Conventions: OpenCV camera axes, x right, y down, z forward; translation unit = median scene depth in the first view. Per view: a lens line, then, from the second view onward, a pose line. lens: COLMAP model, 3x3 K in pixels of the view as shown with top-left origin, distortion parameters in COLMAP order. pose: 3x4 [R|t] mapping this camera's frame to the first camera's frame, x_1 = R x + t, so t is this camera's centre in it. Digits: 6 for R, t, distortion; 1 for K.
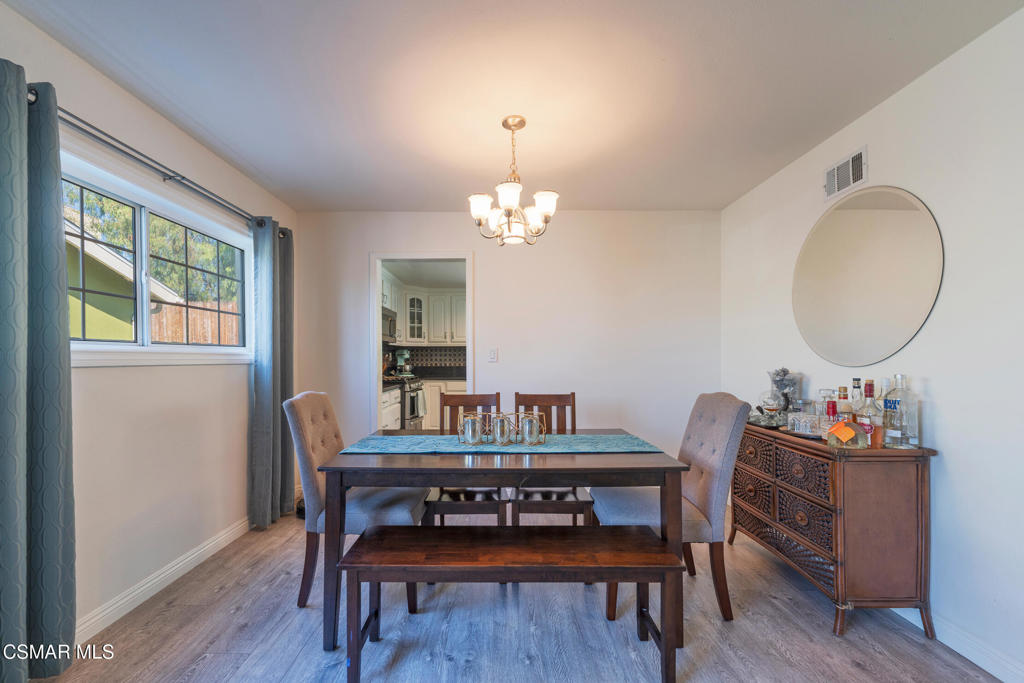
lens RADIAL K [[412.9, 0, 508.1], [0, 412.9, 349.9], [0, 0, 1]] dist [-0.009308, -0.000134]
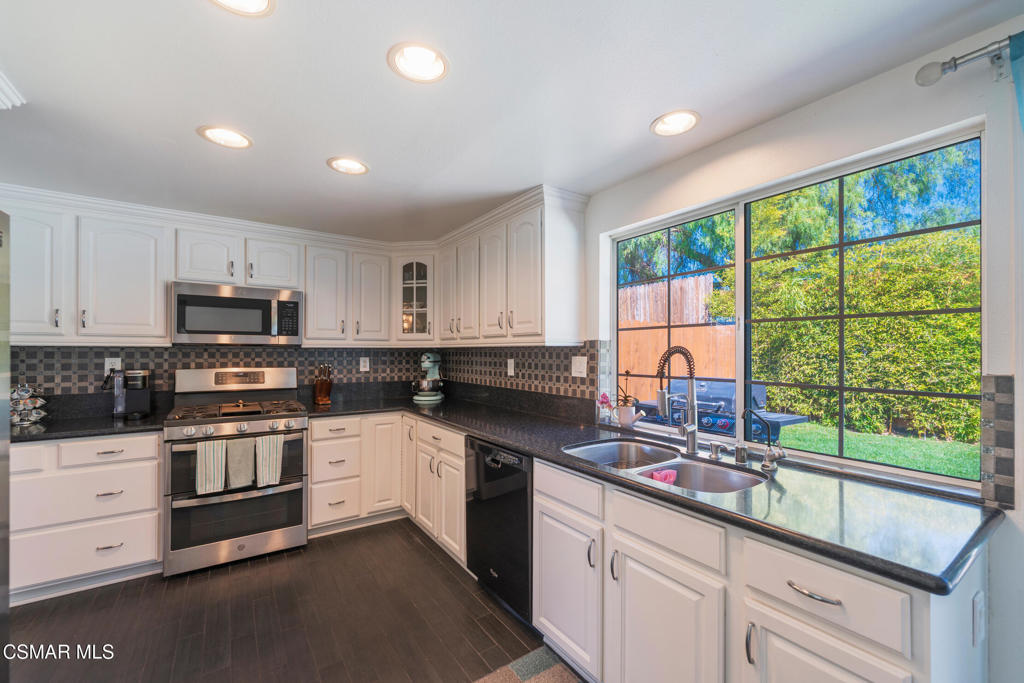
lens RADIAL K [[412.9, 0, 503.2], [0, 412.9, 346.4], [0, 0, 1]] dist [-0.009308, -0.000134]
pose [[0.552549, -0.009644, -0.833424, 0.313049], [-0.004403, 0.999885, -0.014489, -0.002965], [0.833469, 0.011675, 0.552443, 0.790157]]
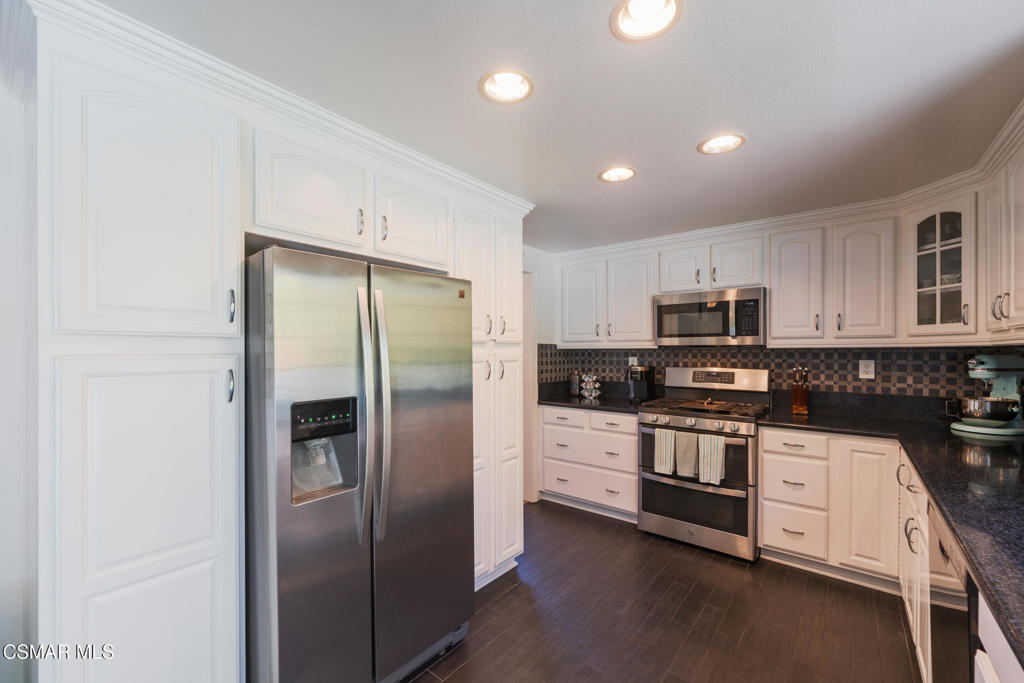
lens RADIAL K [[412.9, 0, 505.1], [0, 412.9, 349.1], [0, 0, 1]] dist [-0.009308, -0.000134]
pose [[-0.638849, -0.005407, -0.769313, 0.297159], [-0.003864, 0.999985, -0.003820, -0.003777], [0.769322, 0.000533, -0.638861, 0.936065]]
